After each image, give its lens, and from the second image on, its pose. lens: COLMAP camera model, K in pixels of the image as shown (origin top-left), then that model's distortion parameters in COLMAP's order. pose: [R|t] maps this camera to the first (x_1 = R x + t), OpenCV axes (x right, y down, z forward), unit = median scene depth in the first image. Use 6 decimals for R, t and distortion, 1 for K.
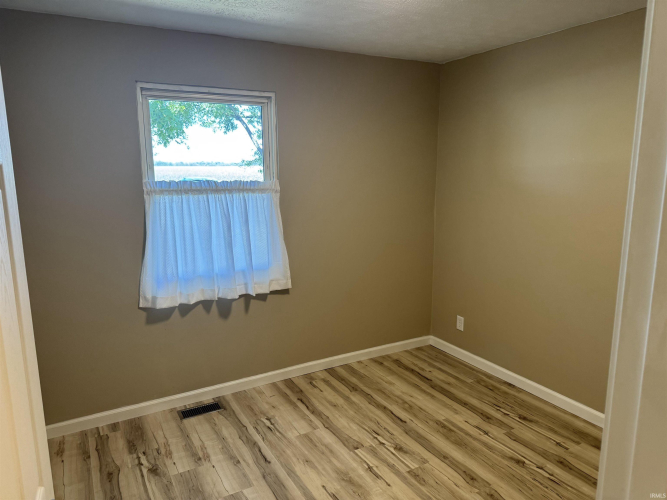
lens RADIAL K [[477.4, 0, 326.6], [0, 477.4, 253.9], [0, 0, 1]] dist [0.075755, -0.060759]
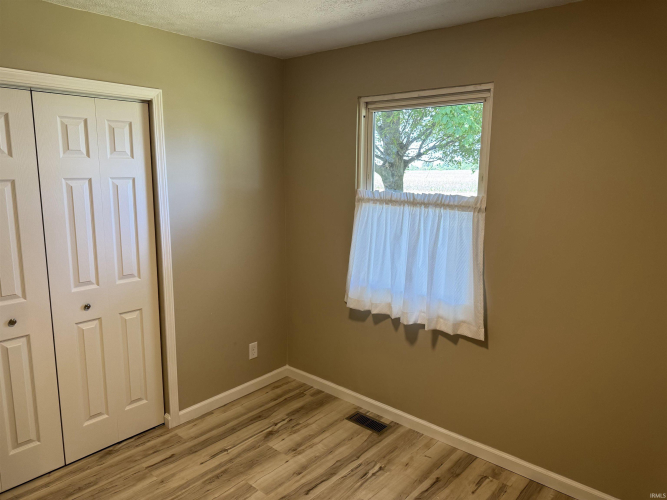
lens RADIAL K [[477.4, 0, 326.7], [0, 477.4, 245.4], [0, 0, 1]] dist [0.075755, -0.060759]
pose [[0.337046, 0.169097, -0.926178, 0.571354], [-0.179857, 0.977186, 0.112958, -0.127408], [0.924149, 0.128507, 0.359770, 0.532070]]
